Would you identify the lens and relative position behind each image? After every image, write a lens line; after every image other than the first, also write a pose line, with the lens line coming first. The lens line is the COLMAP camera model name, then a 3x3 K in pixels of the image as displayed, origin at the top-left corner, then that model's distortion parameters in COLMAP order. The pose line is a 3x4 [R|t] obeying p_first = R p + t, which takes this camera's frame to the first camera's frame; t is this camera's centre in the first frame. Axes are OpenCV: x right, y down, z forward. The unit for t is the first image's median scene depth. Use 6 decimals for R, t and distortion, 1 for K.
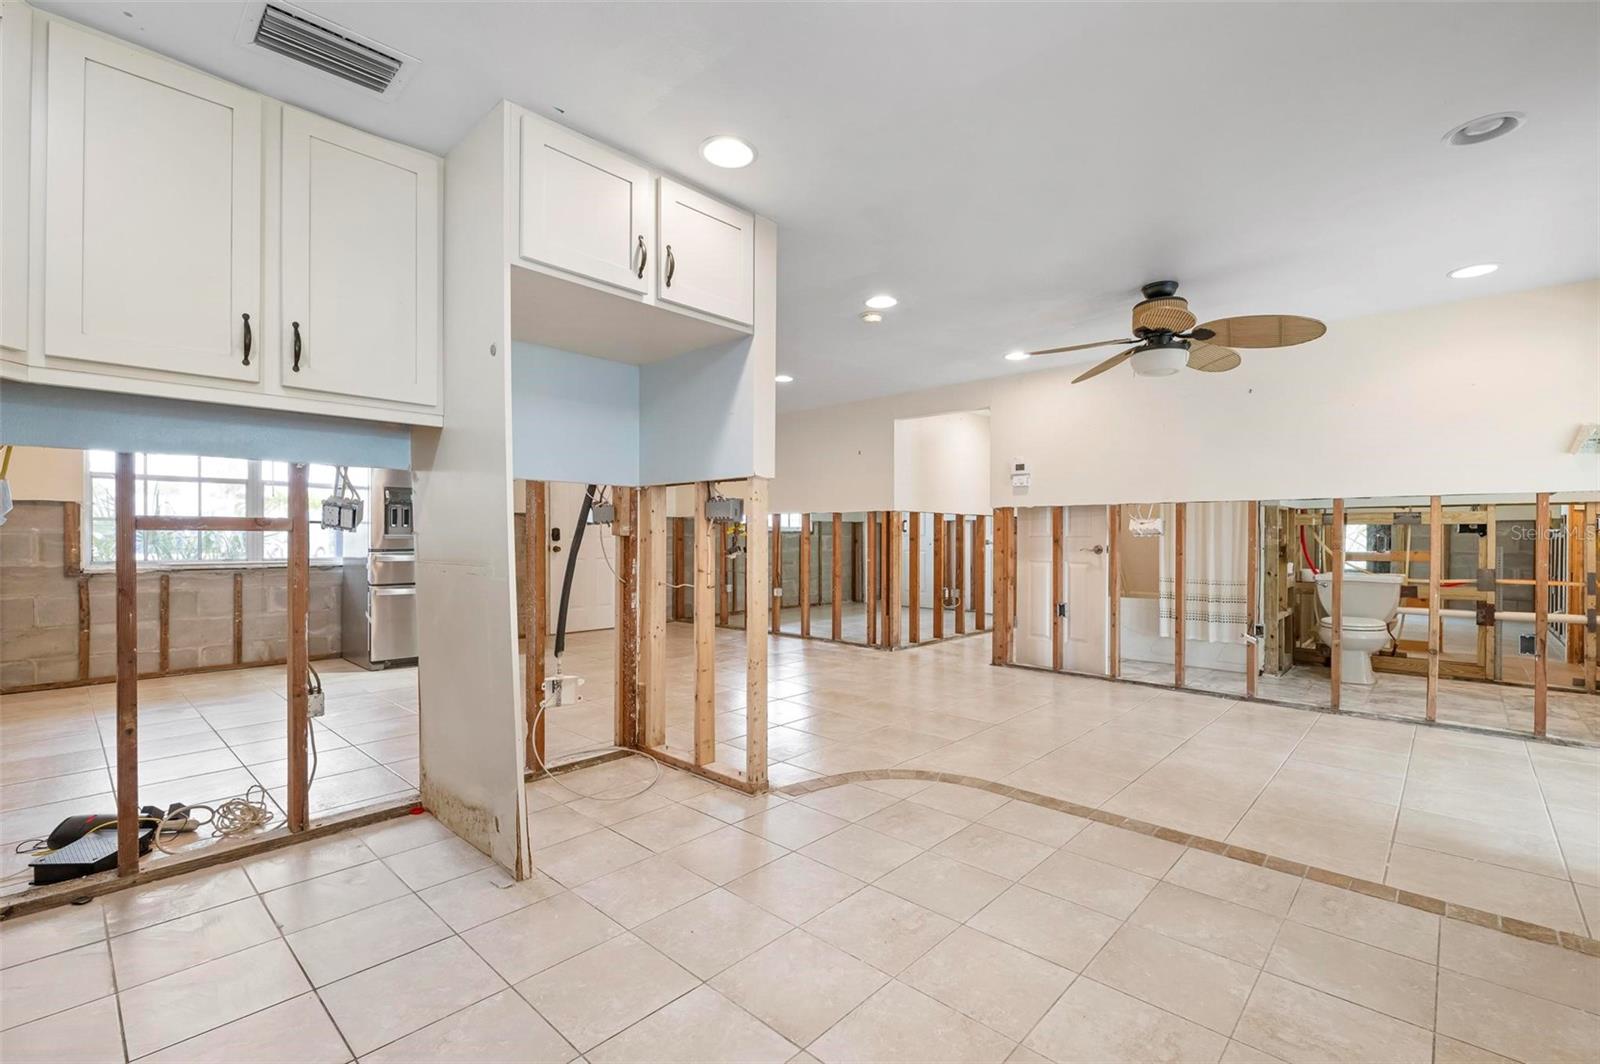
lens RADIAL K [[702.9, 0, 798.2], [0, 702.9, 539.4], [0, 0, 1]] dist [0.001393, -0.002132]
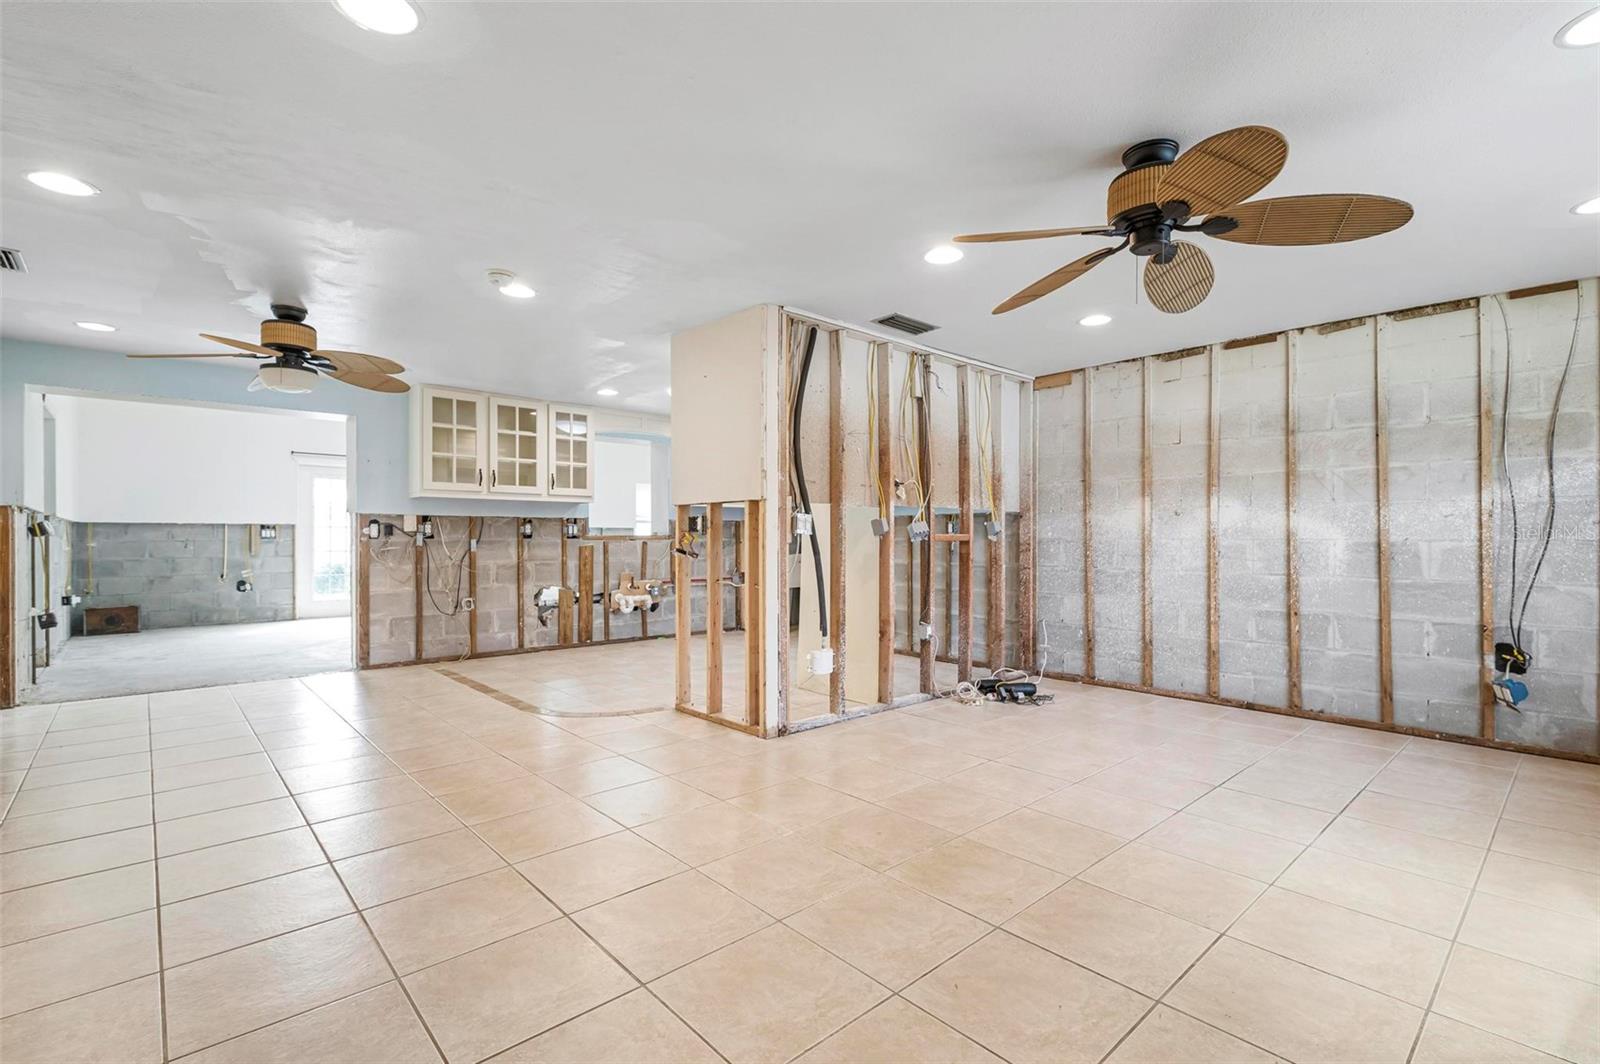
lens RADIAL K [[725.2, 0, 803.4], [0, 725.2, 541.5], [0, 0, 1]] dist [-0.001767, -0.001896]
pose [[-0.996681, -0.003702, 0.081319, -0.252180], [-0.002941, 0.999951, 0.009480, -0.012950], [-0.081350, 0.009210, -0.996643, 1.443600]]
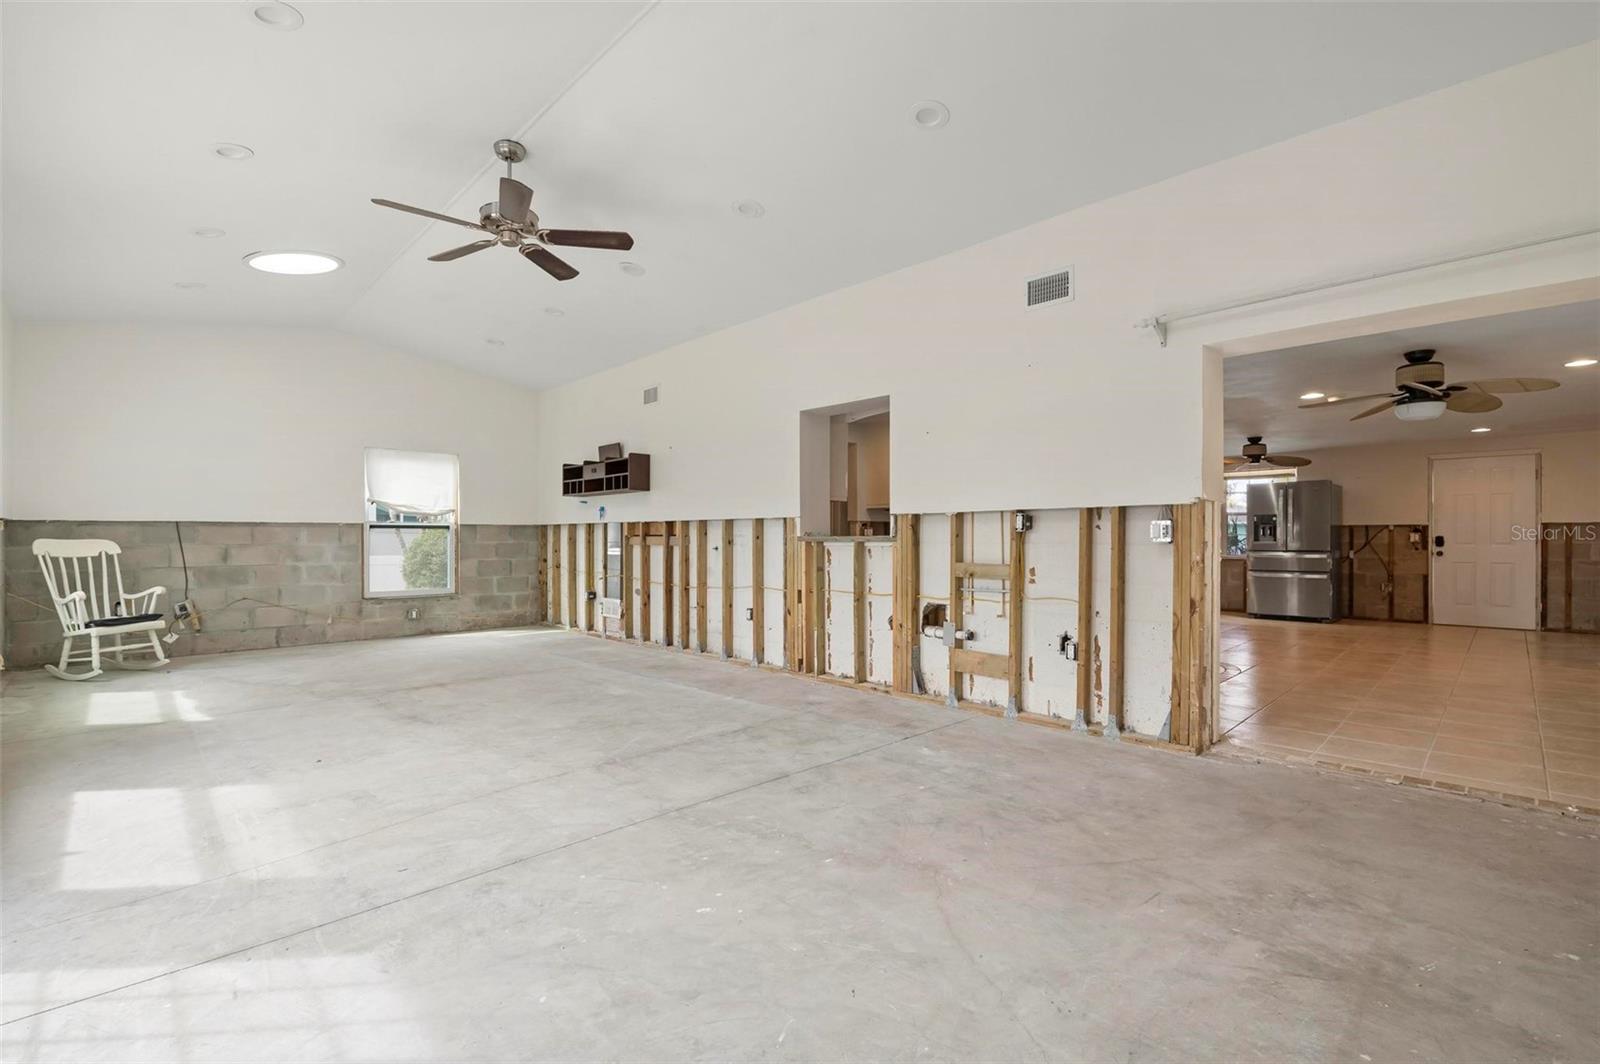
lens RADIAL K [[711.7, 0, 811.1], [0, 711.7, 541.8], [0, 0, 1]] dist [-0.006150, -0.003907]
pose [[-0.033283, -0.000808, -0.999446, 1.322718], [-0.003251, 0.999994, -0.000700, -0.002594], [0.999441, 0.003226, -0.033285, -0.057987]]
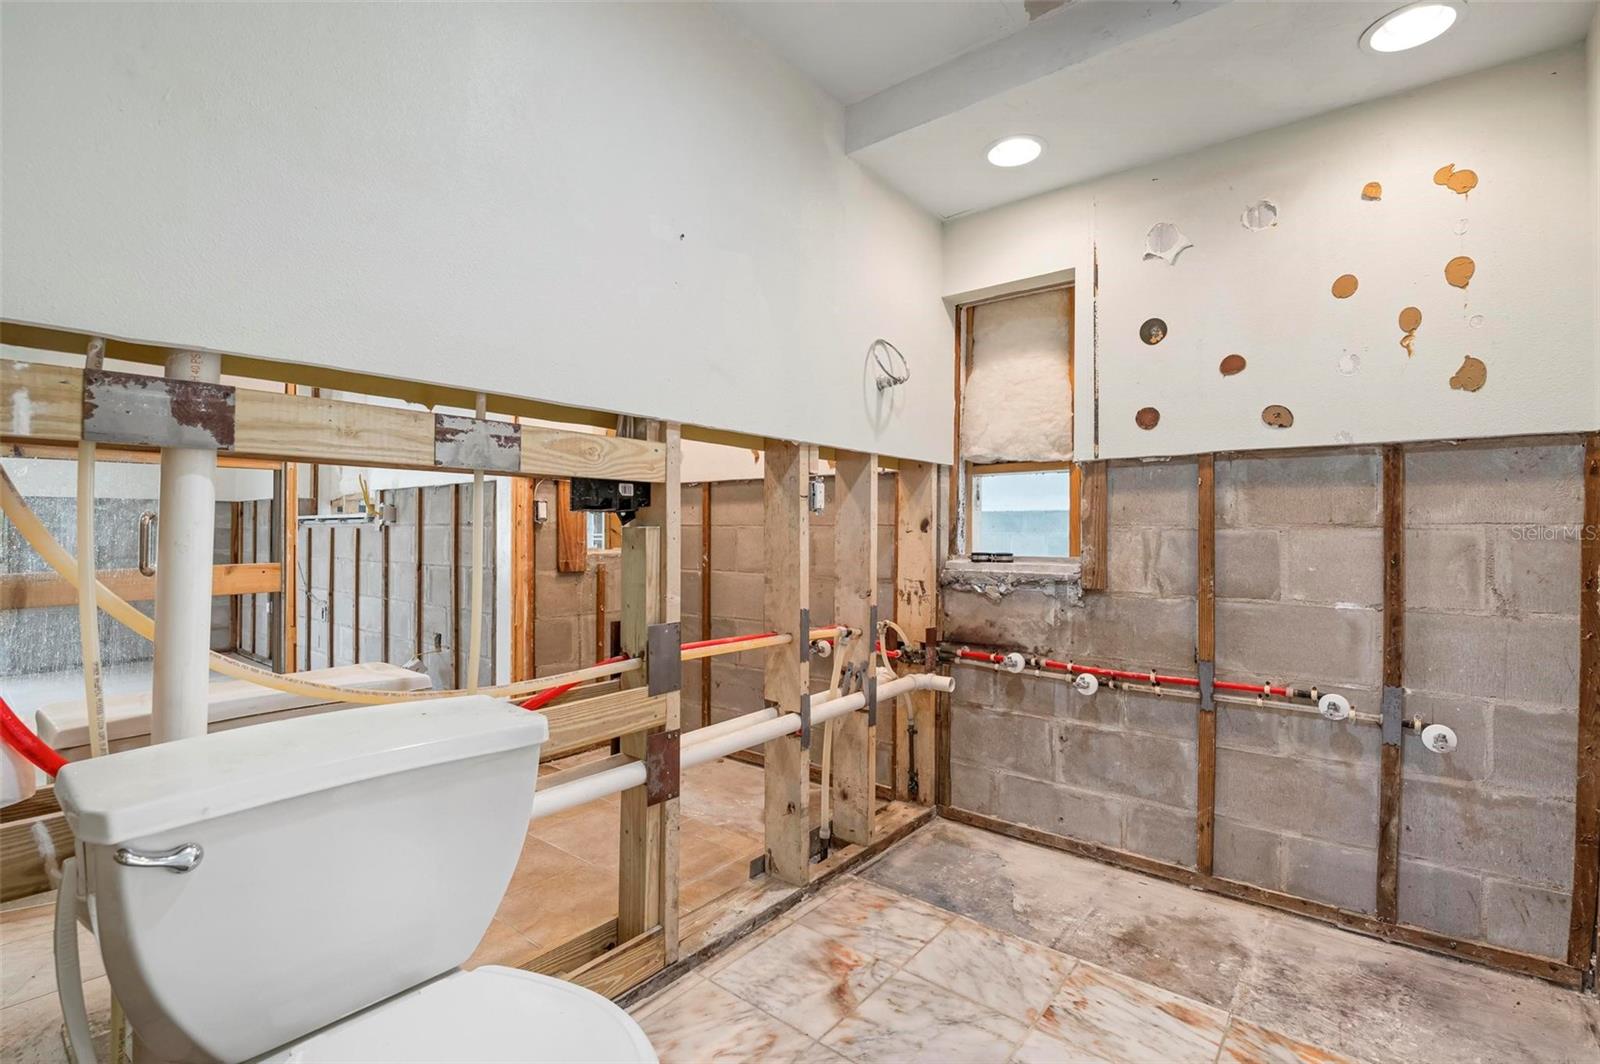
lens RADIAL K [[711.7, 0, 808.6], [0, 711.7, 533.6], [0, 0, 1]] dist [-0.006150, -0.003907]
pose [[-0.071163, -0.004443, 0.997455, 0.647997], [0.000089, 0.999990, 0.004460, -0.000093], [-0.997465, 0.000406, -0.071162, 0.952745]]
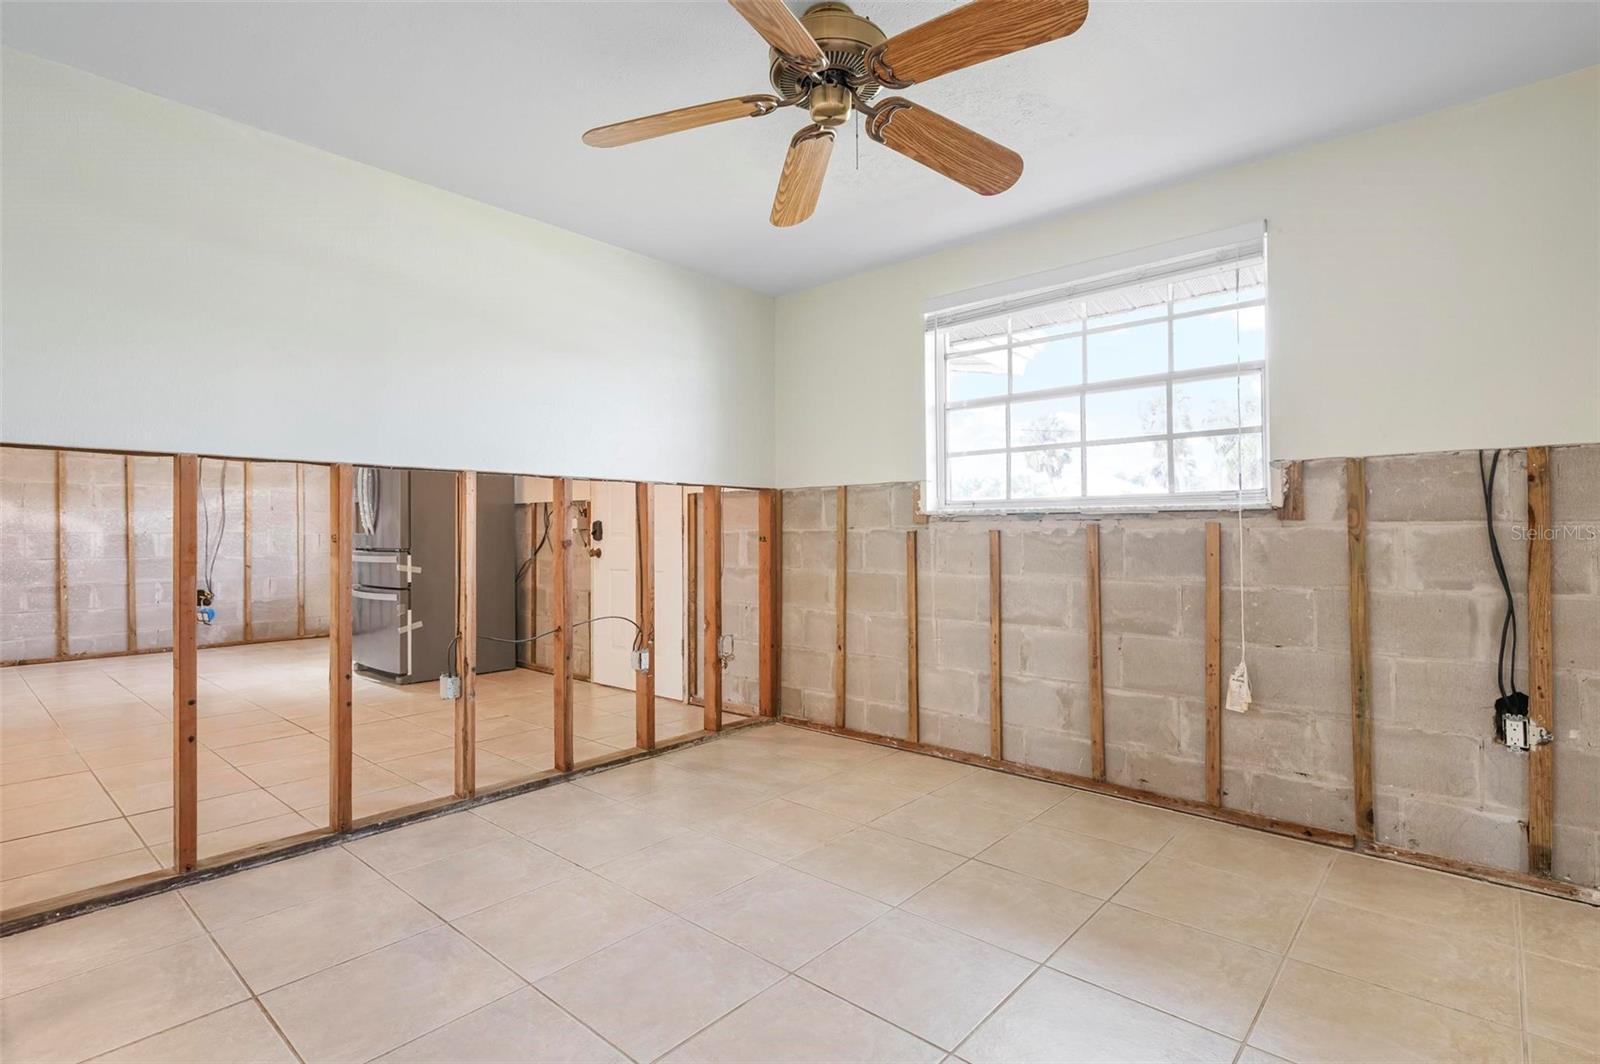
lens RADIAL K [[783.3, 0, 786.8], [0, 783.3, 522.3], [0, 0, 1]] dist [0.027314, -0.004417]
pose [[0.016845, -0.013906, -0.999761, 0.567696], [0.001293, 0.999903, -0.013886, -0.006624], [0.999857, -0.001059, 0.016861, 1.702641]]
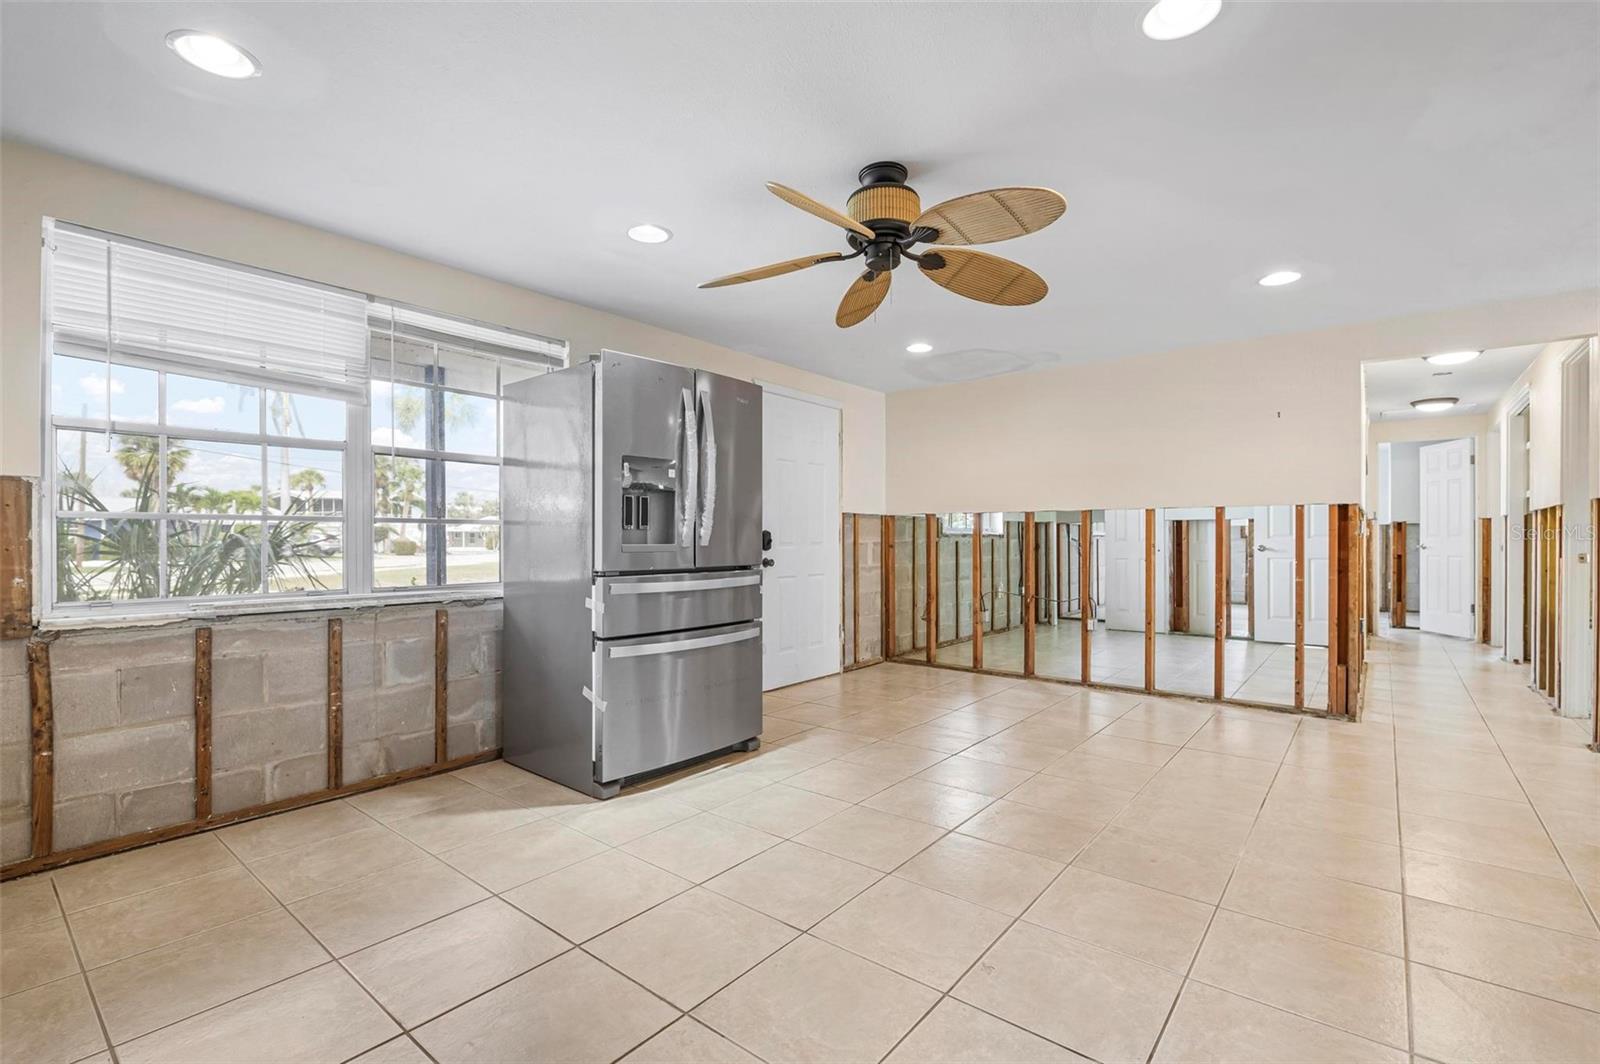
lens RADIAL K [[711.7, 0, 801.1], [0, 711.7, 541.7], [0, 0, 1]] dist [-0.006150, -0.003907]
pose [[0.997213, -0.002219, 0.074578, -0.529937], [0.002153, 0.999997, 0.000968, -0.009759], [-0.074580, -0.000804, 0.997215, 0.481160]]
